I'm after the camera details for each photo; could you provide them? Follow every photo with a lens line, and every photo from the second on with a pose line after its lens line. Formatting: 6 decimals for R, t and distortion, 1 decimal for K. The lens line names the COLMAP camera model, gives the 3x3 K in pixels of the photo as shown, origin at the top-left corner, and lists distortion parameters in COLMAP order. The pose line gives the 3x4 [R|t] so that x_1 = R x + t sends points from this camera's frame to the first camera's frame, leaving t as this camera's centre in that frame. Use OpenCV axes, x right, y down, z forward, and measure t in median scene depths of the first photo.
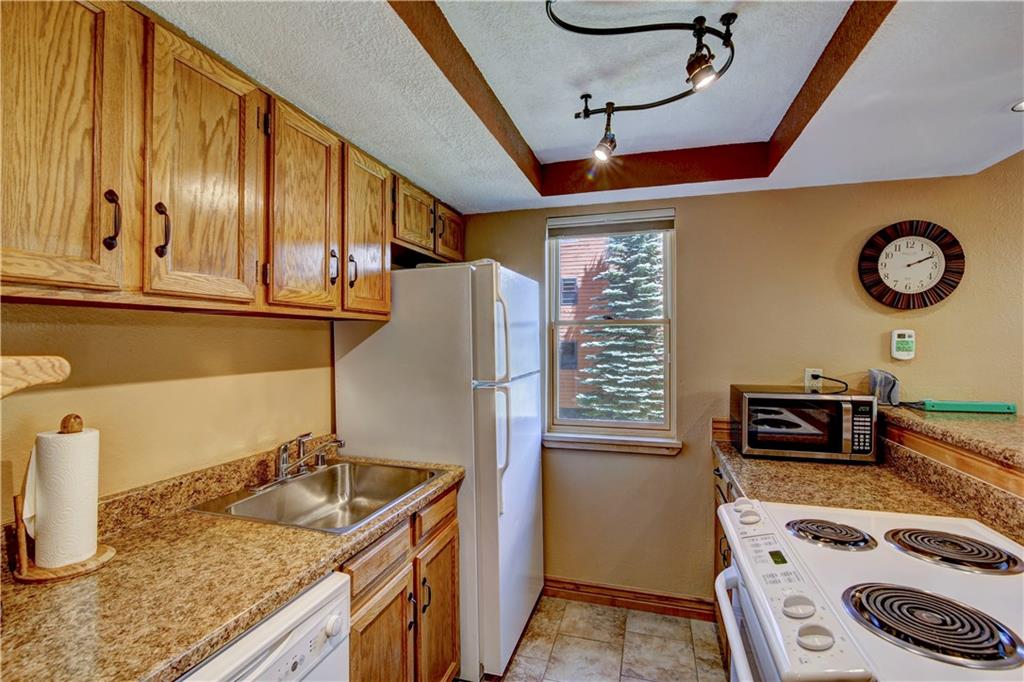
lens RADIAL K [[467.2, 0, 507.5], [0, 467.2, 339.8], [0, 0, 1]] dist [-0.018881, 0.000002]
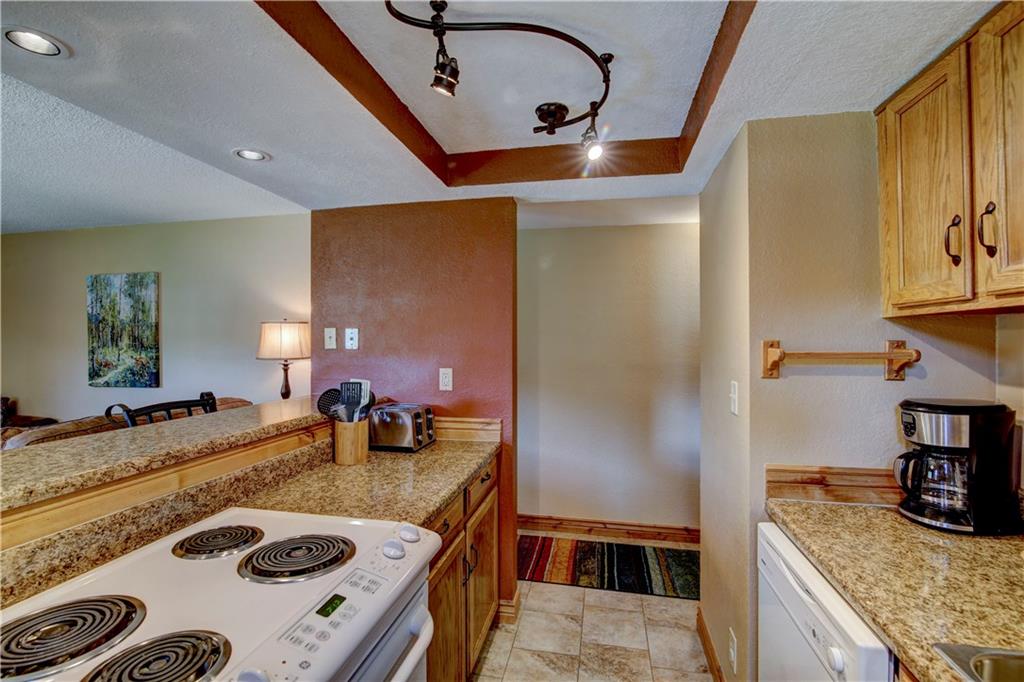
lens RADIAL K [[473.7, 0, 508.9], [0, 473.7, 339.5], [0, 0, 1]] dist [-0.017645, -0.000052]
pose [[-0.995470, -0.000246, -0.095072, 0.201218], [-0.000119, 0.999999, -0.001345, -0.002214], [0.095072, -0.001328, -0.995469, 1.076424]]
